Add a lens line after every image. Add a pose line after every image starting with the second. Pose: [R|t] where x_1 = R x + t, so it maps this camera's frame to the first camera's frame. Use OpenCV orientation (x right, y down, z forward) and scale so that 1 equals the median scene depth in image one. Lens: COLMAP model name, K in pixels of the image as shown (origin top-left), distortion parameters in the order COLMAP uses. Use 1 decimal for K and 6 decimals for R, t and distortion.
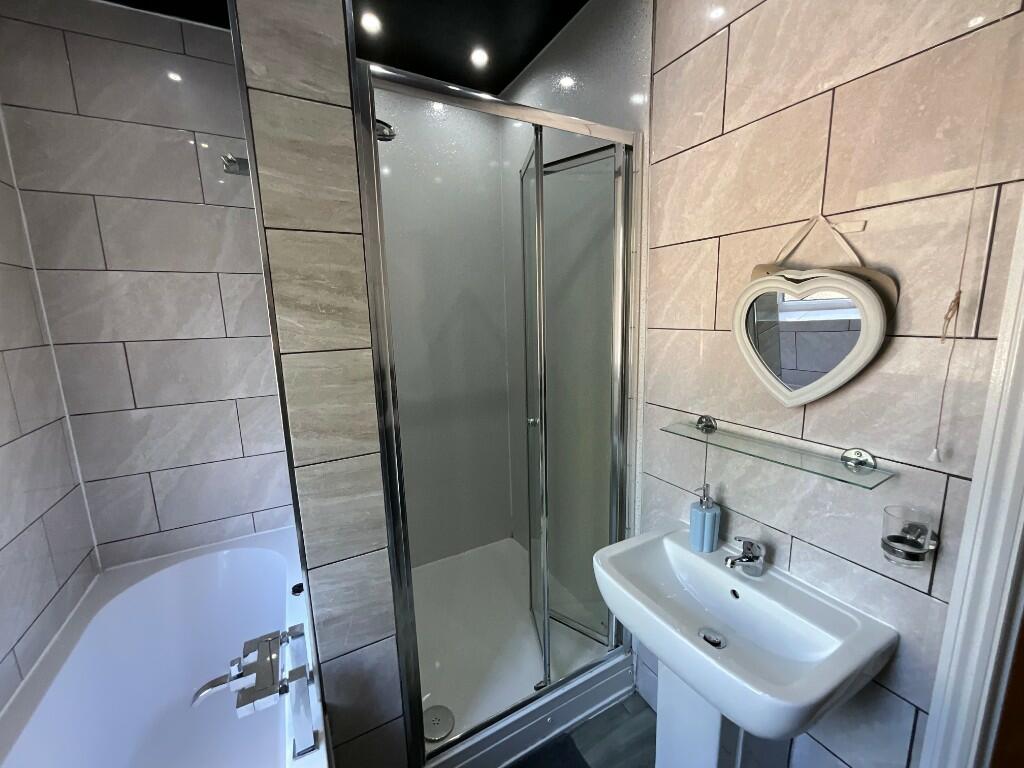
lens RADIAL K [[414.2, 0, 512.5], [0, 414.2, 385.9], [0, 0, 1]] dist [-0.003159, 0.002962]
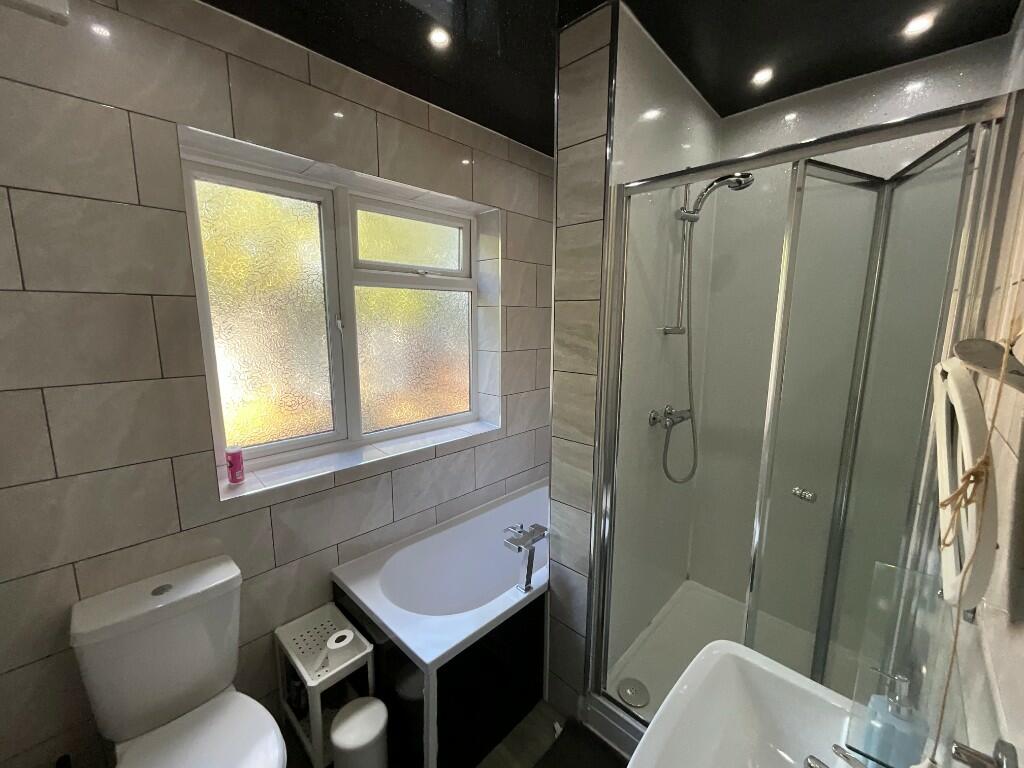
lens RADIAL K [[414.2, 0, 514.1], [0, 414.2, 380.8], [0, 0, 1]] dist [-0.003159, 0.002962]
pose [[0.297884, 0.174848, -0.938453, 0.879904], [-0.180342, 0.975687, 0.124541, -0.187825], [0.937412, 0.132144, 0.322174, 0.235985]]
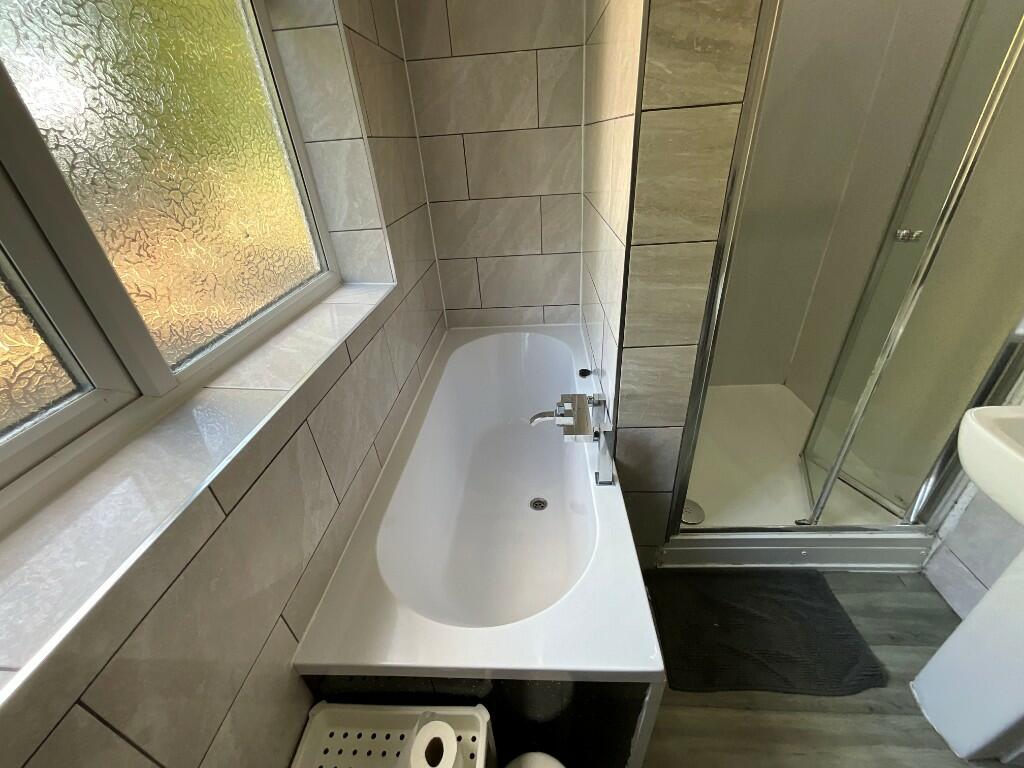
lens RADIAL K [[414.2, 0, 512.6], [0, 414.2, 384.2], [0, 0, 1]] dist [-0.003159, 0.002962]
pose [[0.850652, 0.241715, -0.466868, -0.195094], [-0.050787, 0.921666, 0.384645, 0.119811], [0.523271, -0.303488, 0.796293, -0.047957]]
